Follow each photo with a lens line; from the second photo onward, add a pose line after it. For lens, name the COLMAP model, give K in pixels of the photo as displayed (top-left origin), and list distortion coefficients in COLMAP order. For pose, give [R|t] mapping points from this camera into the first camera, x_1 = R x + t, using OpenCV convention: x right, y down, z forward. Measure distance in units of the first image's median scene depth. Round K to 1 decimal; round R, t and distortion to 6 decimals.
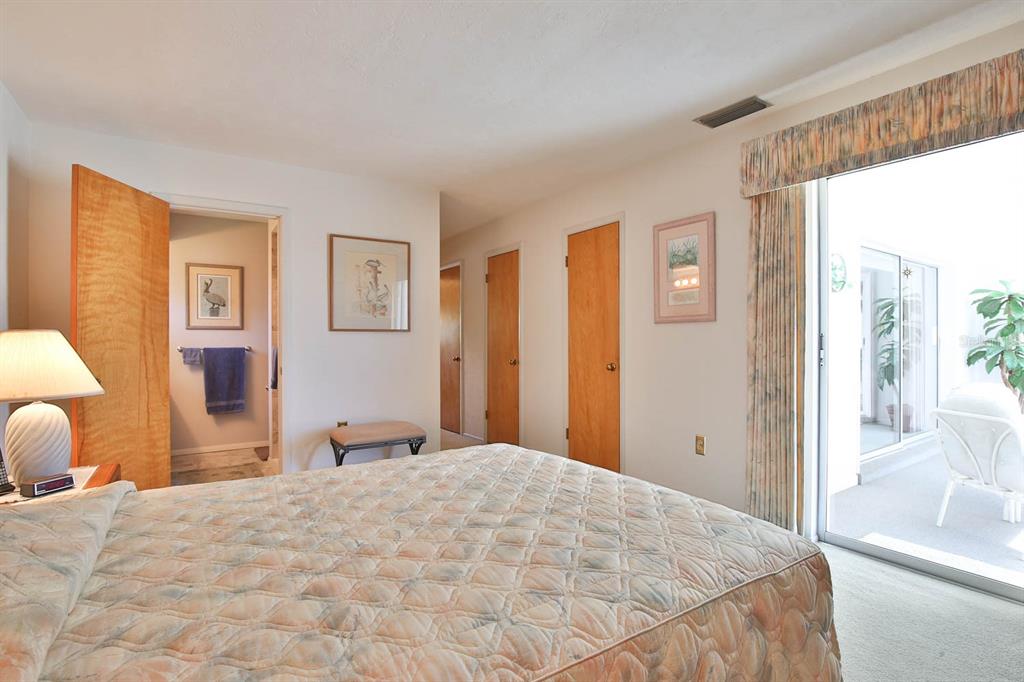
lens RADIAL K [[498.4, 0, 520.1], [0, 498.4, 341.6], [0, 0, 1]] dist [-0.036552, 0.006711]
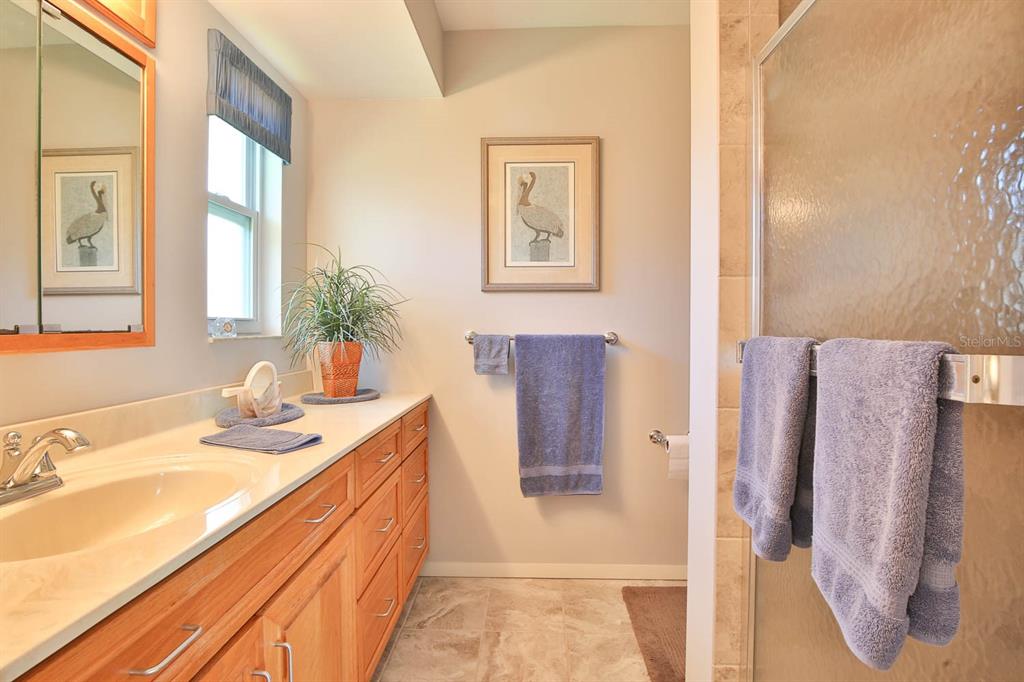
lens RADIAL K [[498.4, 0, 513.6], [0, 498.4, 334.7], [0, 0, 1]] dist [-0.036552, 0.006711]
pose [[0.809217, 0.016622, -0.587275, -0.505909], [-0.005110, 0.999761, 0.021256, 0.004845], [0.587488, -0.014200, 0.809109, 0.836004]]
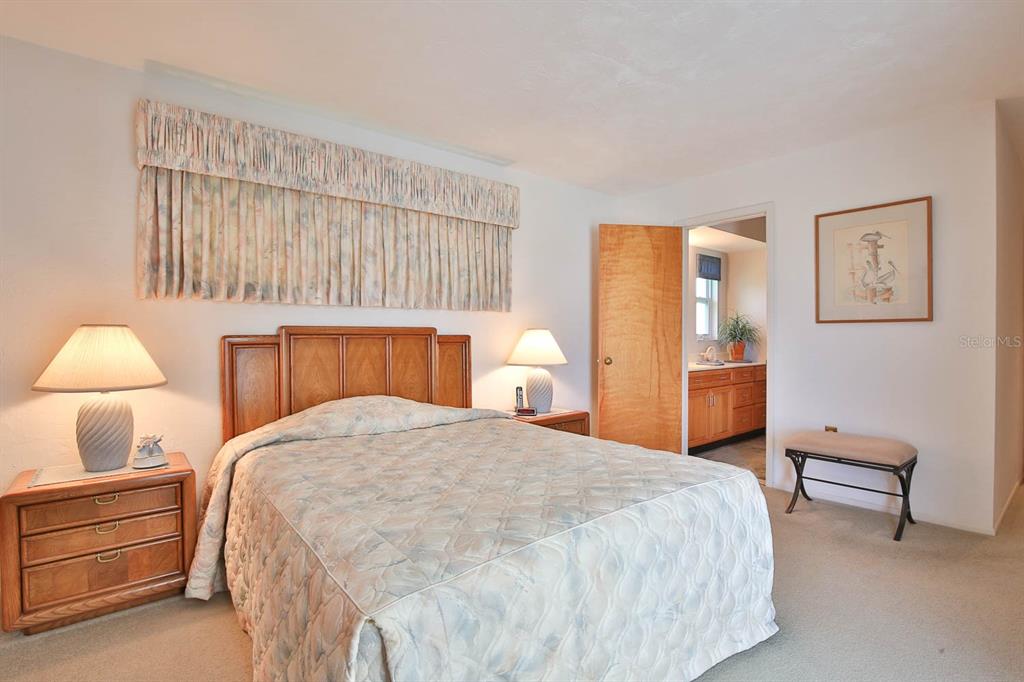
lens RADIAL K [[498.4, 0, 520.0], [0, 498.4, 338.0], [0, 0, 1]] dist [-0.036552, 0.006711]
pose [[0.098830, 0.009801, -0.995056, 0.438630], [0.002661, 0.999945, 0.010114, -0.004541], [0.995101, -0.003647, 0.098799, 0.361866]]
